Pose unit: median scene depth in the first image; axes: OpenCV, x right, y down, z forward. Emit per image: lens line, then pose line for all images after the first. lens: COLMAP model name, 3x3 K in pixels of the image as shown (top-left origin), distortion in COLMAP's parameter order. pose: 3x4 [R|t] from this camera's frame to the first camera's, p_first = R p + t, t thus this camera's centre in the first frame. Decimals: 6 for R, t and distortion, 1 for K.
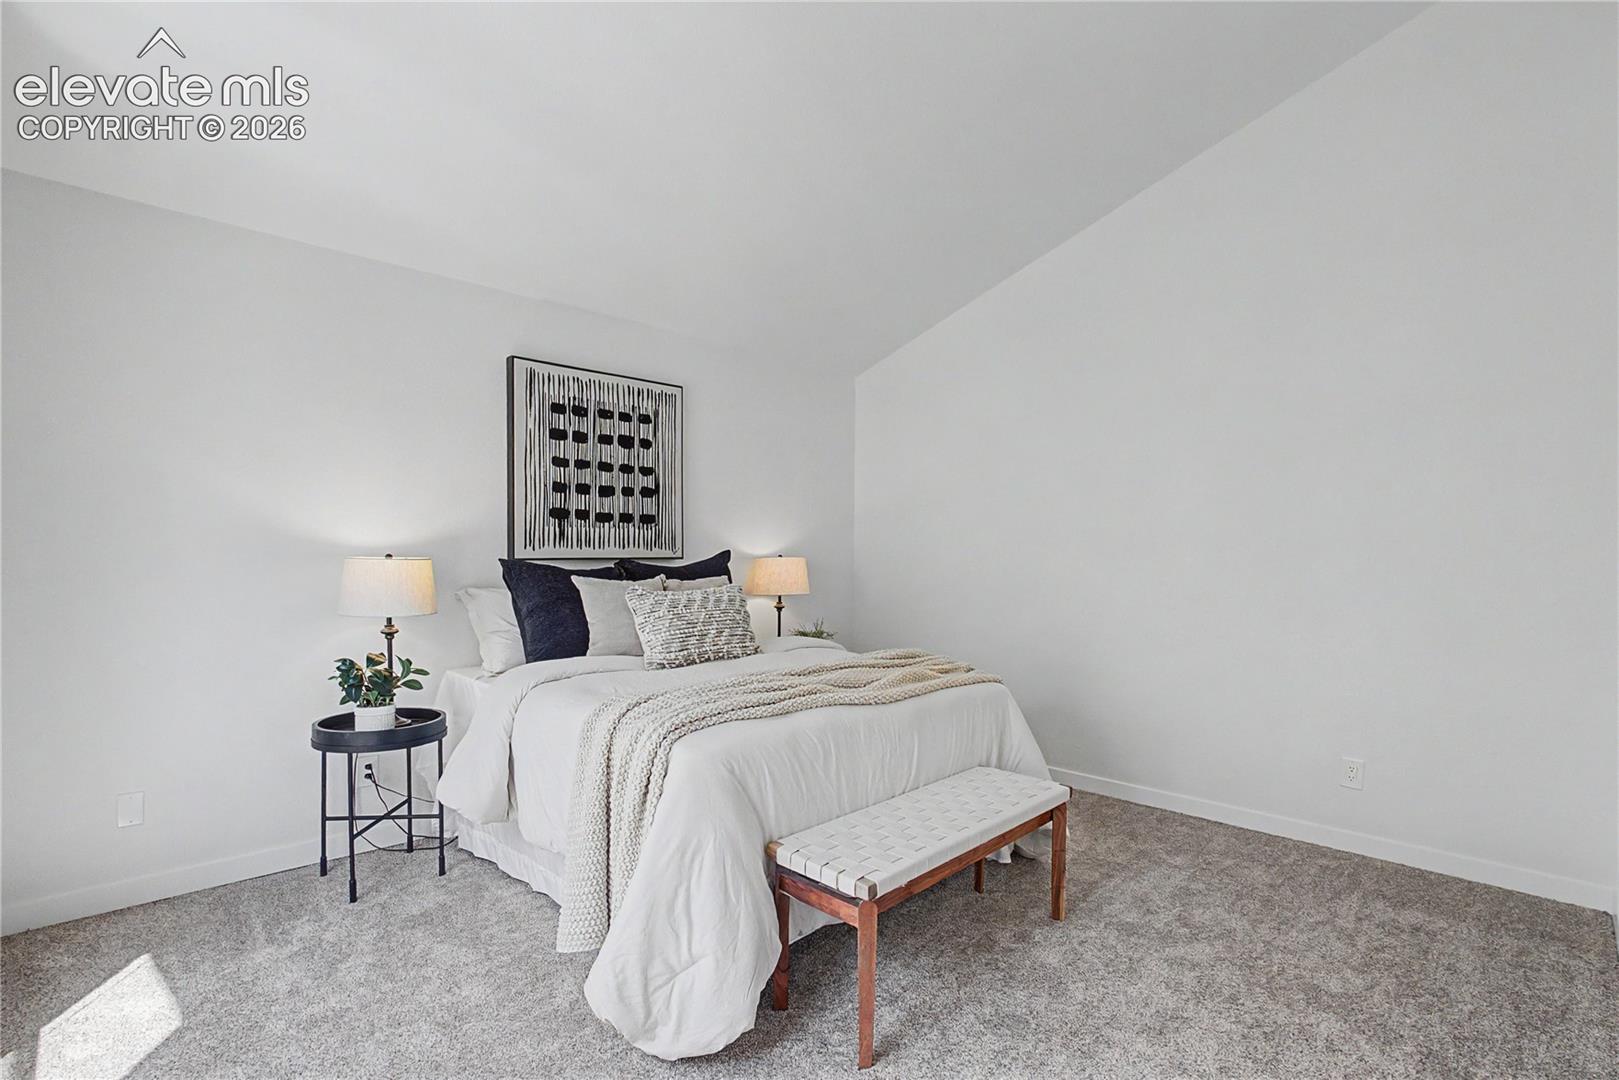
lens RADIAL K [[742.9, 0, 819.2], [0, 742.9, 537.9], [0, 0, 1]] dist [-0.031226, 0.011281]
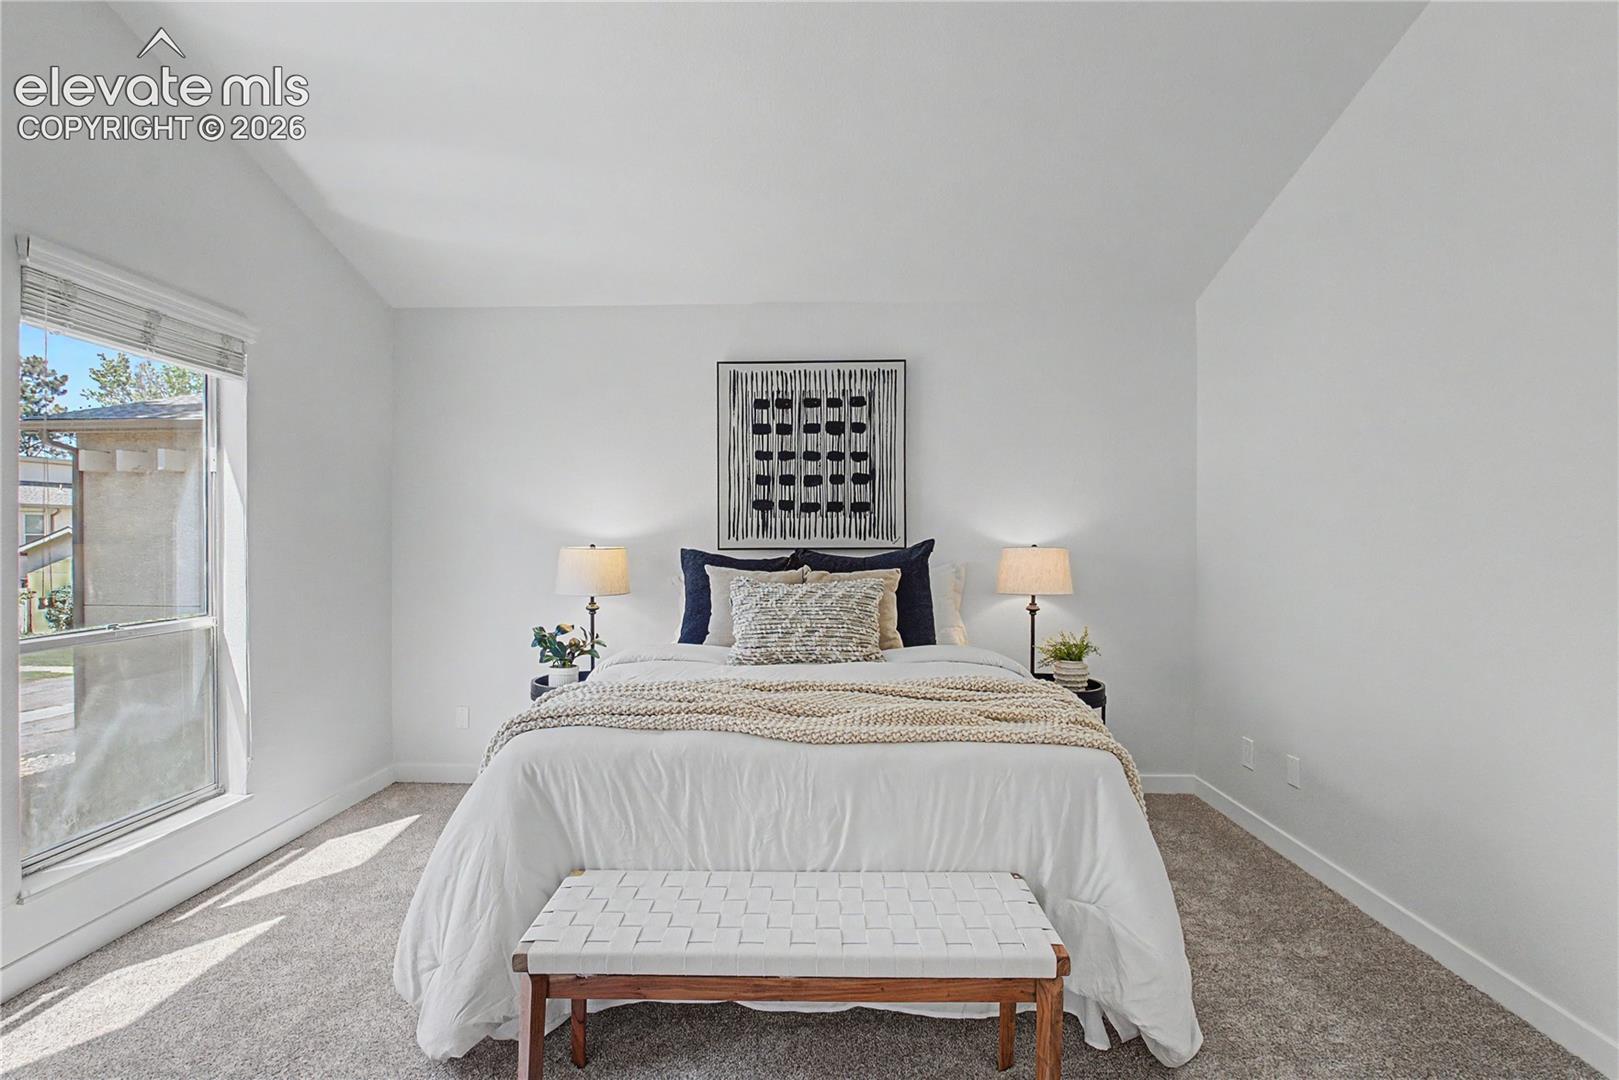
lens RADIAL K [[730.3, 0, 809.0], [0, 730.3, 521.9], [0, 0, 1]] dist [-0.031064, 0.005767]
pose [[0.696889, -0.024571, -0.716758, 0.412142], [0.017559, 0.999698, -0.017199, 0.008882], [0.716964, -0.000600, 0.697109, 0.323775]]
